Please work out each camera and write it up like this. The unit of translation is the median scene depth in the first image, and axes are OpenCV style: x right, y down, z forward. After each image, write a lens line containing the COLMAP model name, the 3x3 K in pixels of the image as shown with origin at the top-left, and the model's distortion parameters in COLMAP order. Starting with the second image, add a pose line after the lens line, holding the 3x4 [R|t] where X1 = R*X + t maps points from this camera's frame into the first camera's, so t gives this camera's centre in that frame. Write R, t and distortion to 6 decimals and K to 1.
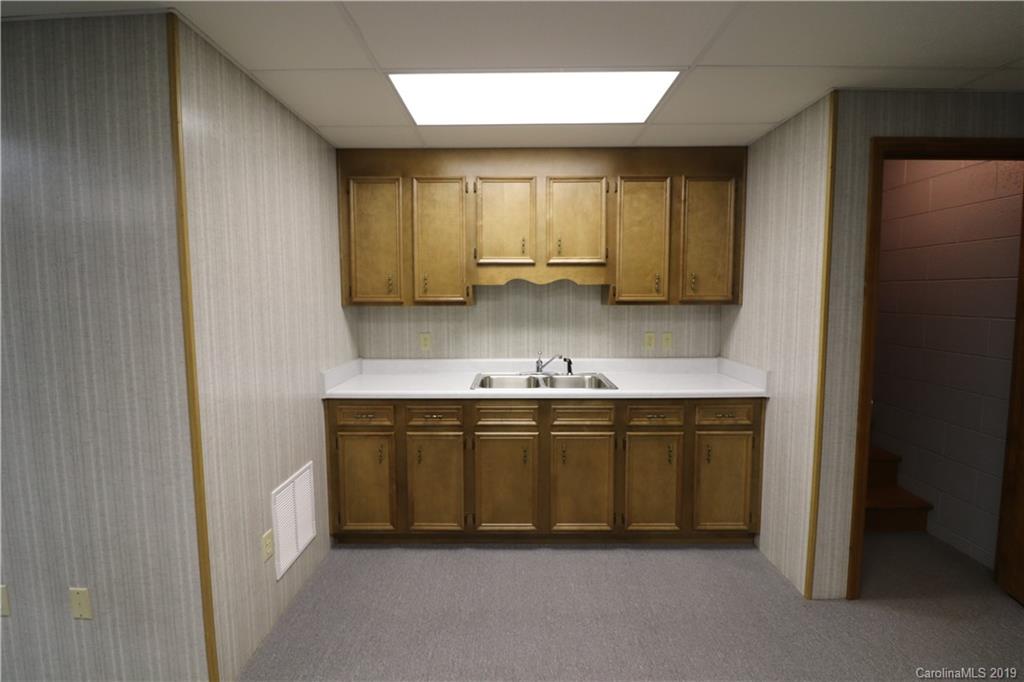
lens RADIAL K [[474.7, 0, 511.4], [0, 474.7, 340.2], [0, 0, 1]] dist [-0.004696, -0.009325]
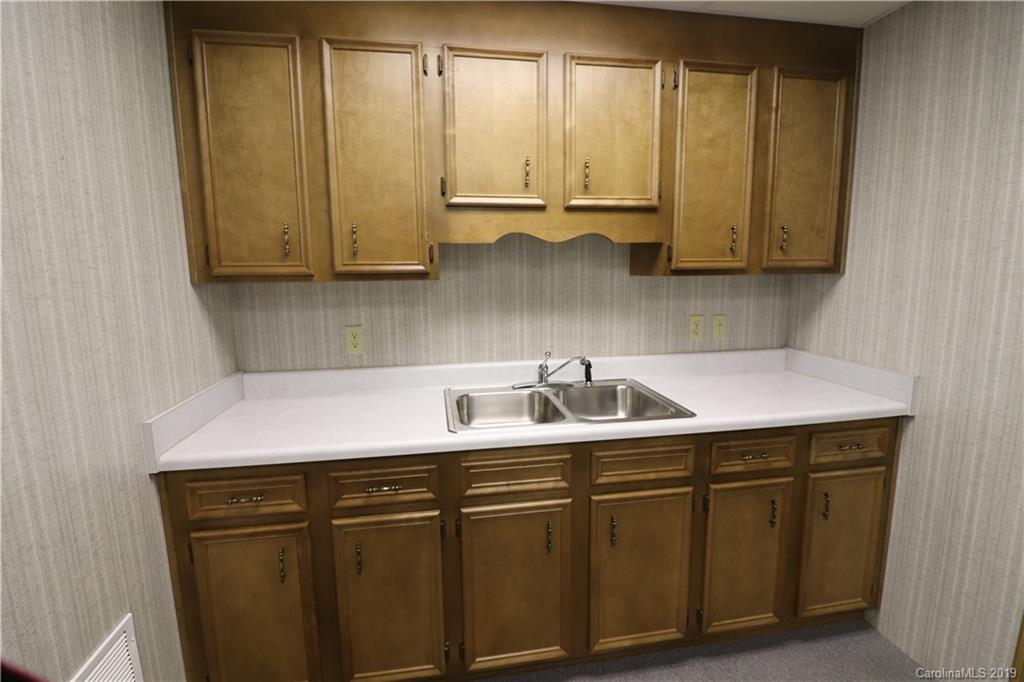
lens RADIAL K [[474.7, 0, 512.9], [0, 474.7, 338.5], [0, 0, 1]] dist [-0.004696, -0.009325]
pose [[0.984647, -0.033597, 0.171294, -0.098294], [0.023784, 0.997973, 0.059020, -0.033930], [-0.172930, -0.054040, 0.983450, 0.423874]]
